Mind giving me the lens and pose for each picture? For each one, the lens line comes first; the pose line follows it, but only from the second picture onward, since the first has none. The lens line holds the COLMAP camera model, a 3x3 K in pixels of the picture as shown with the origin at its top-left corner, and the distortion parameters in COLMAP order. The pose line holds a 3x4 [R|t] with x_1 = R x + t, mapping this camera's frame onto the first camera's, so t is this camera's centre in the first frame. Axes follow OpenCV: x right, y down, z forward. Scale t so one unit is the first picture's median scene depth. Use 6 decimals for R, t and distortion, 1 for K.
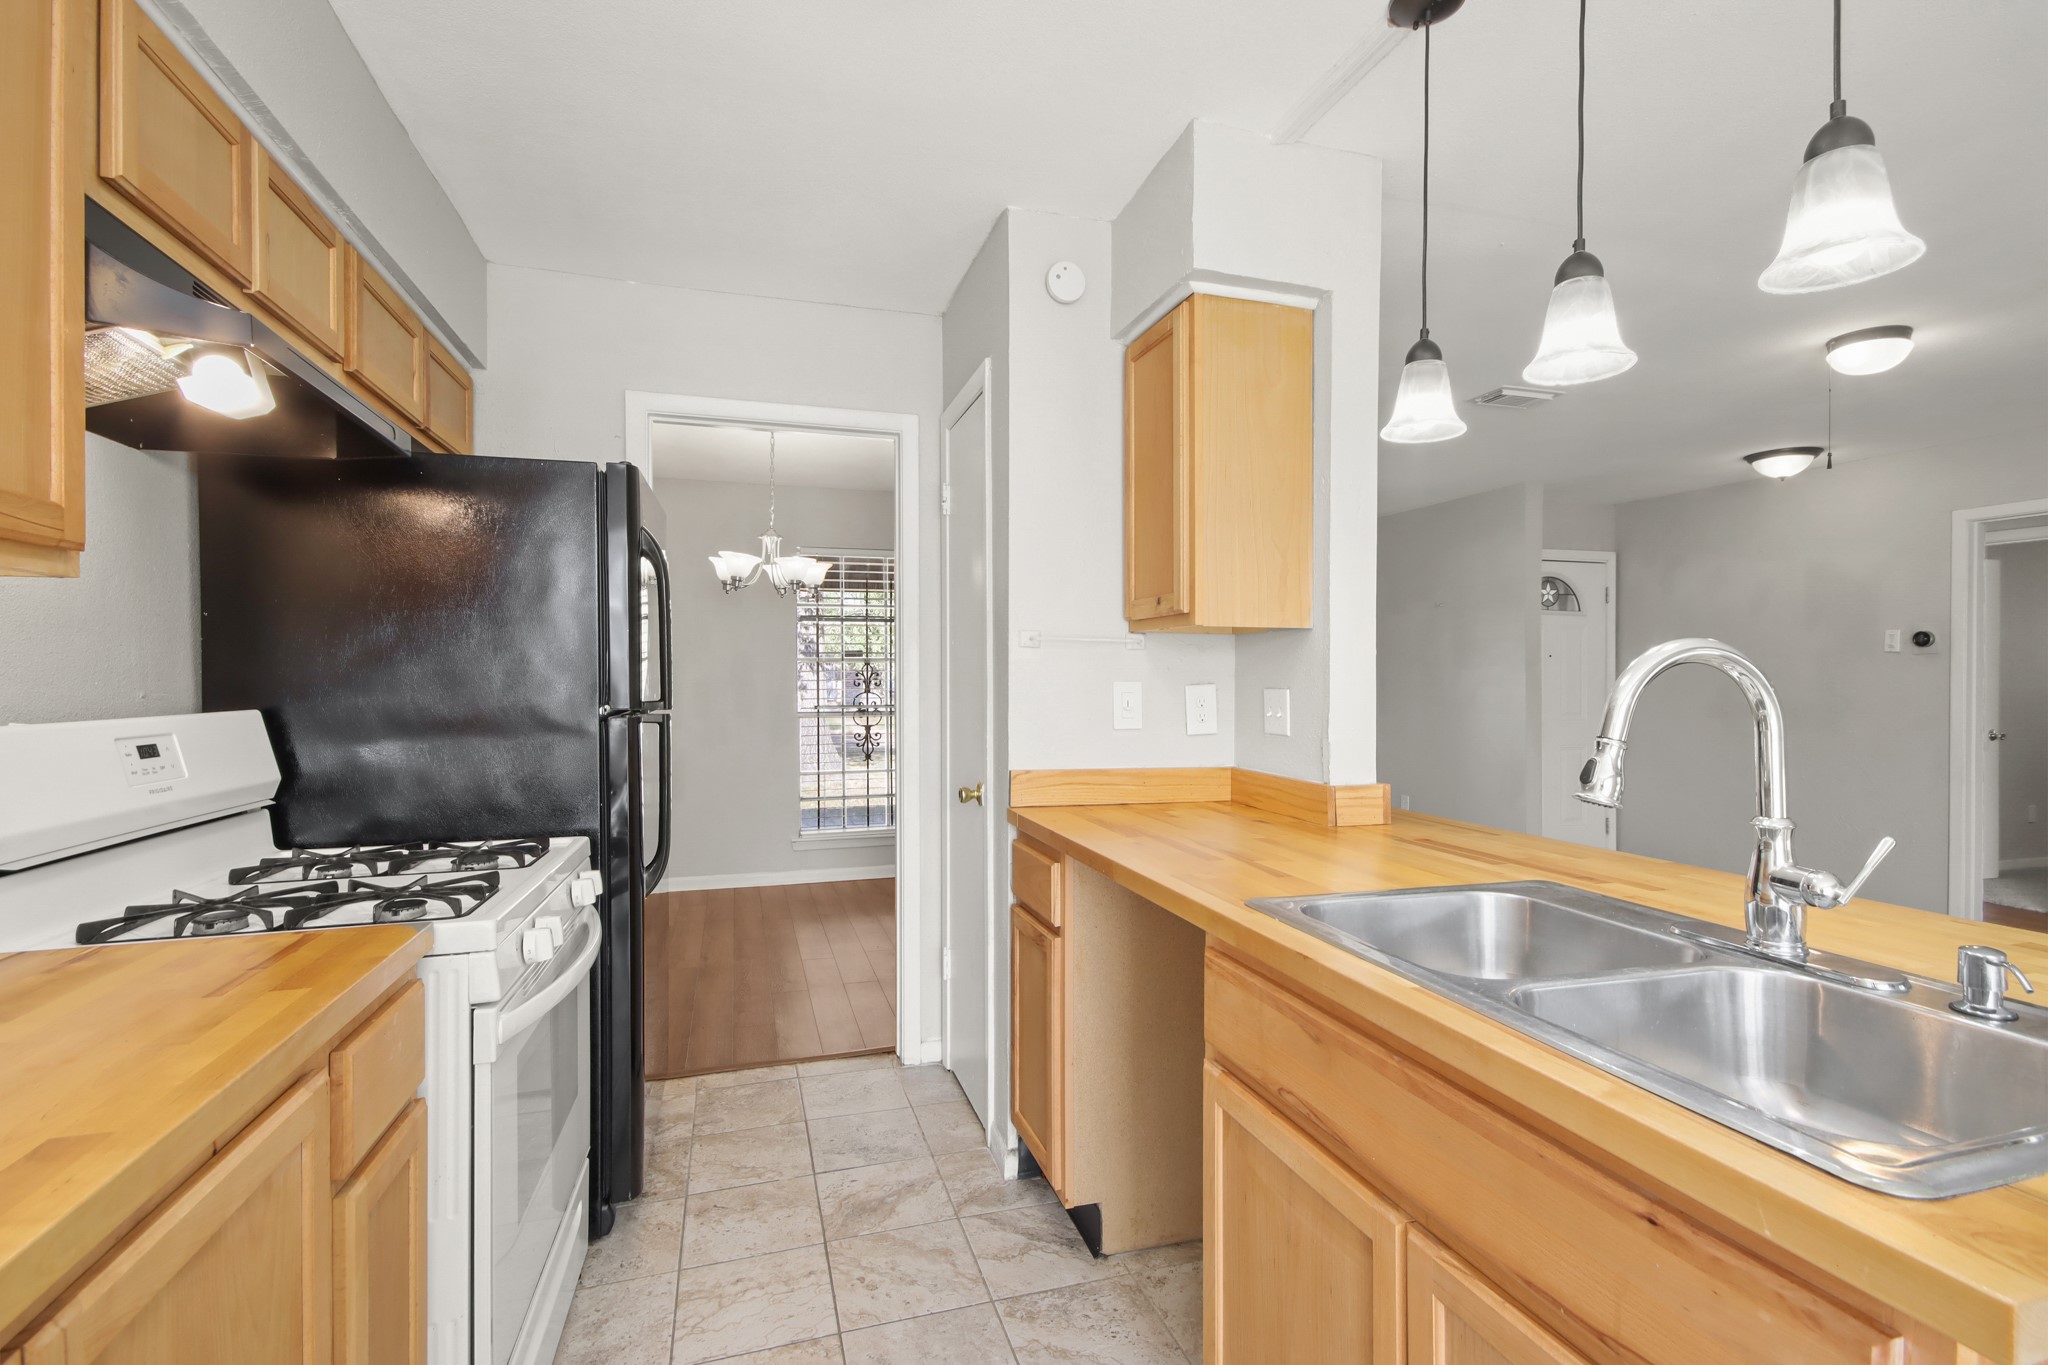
lens RADIAL K [[950.2, 0, 1027.0], [0, 950.2, 684.6], [0, 0, 1]] dist [0.020439, 0.000221]
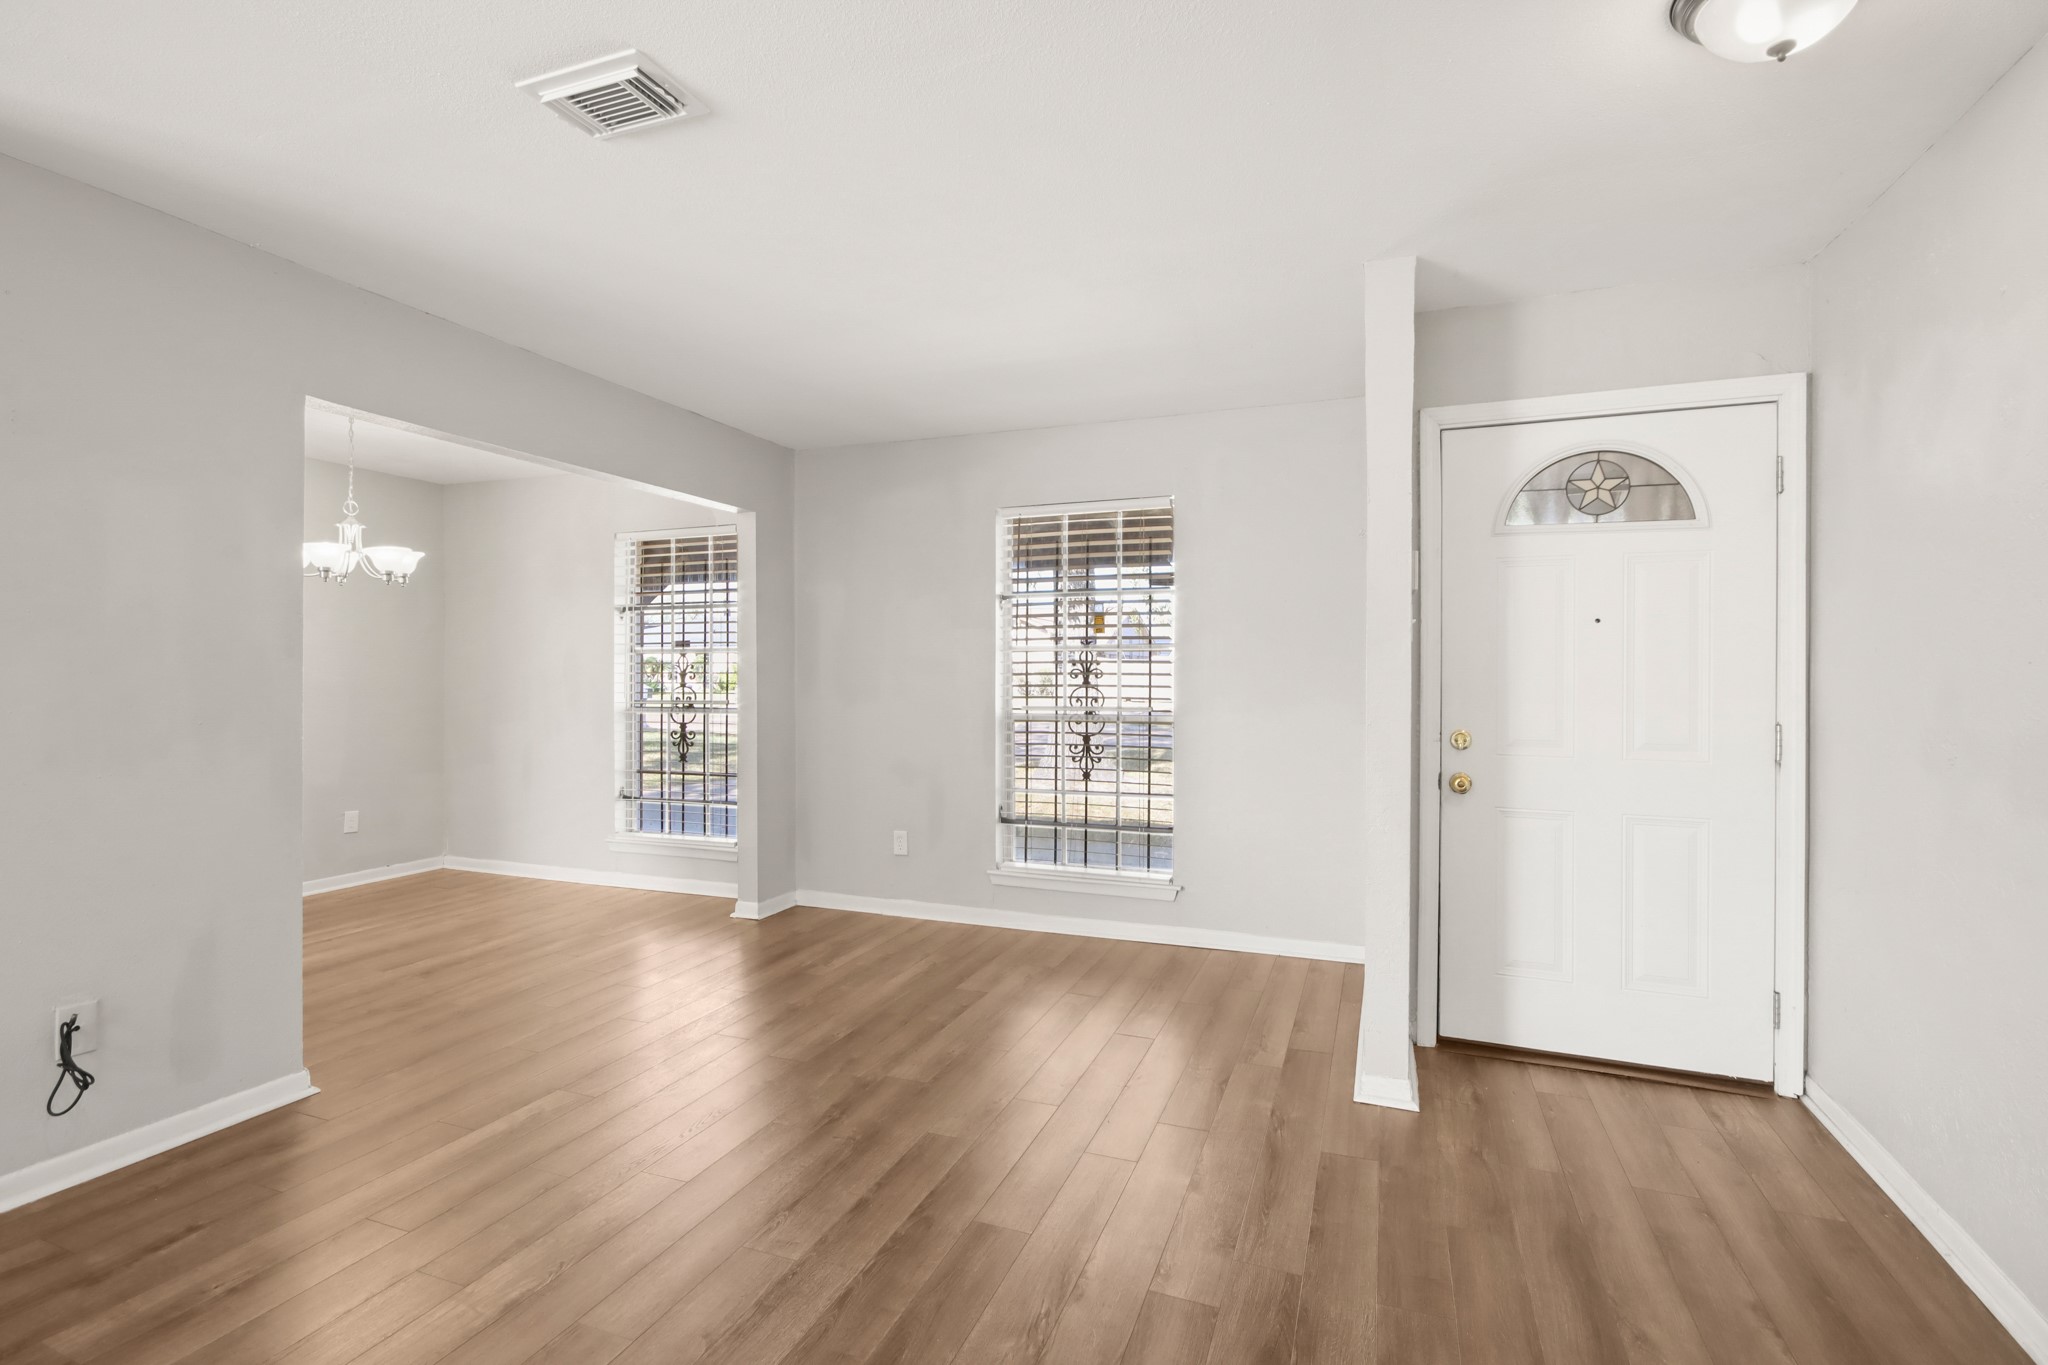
lens RADIAL K [[950.2, 0, 1021.9], [0, 950.2, 681.6], [0, 0, 1]] dist [0.020439, 0.000221]
pose [[0.788110, 0.009058, -0.615468, 0.642444], [0.002283, 0.999842, 0.017639, -0.011207], [0.615531, -0.015307, 0.787964, 0.480591]]
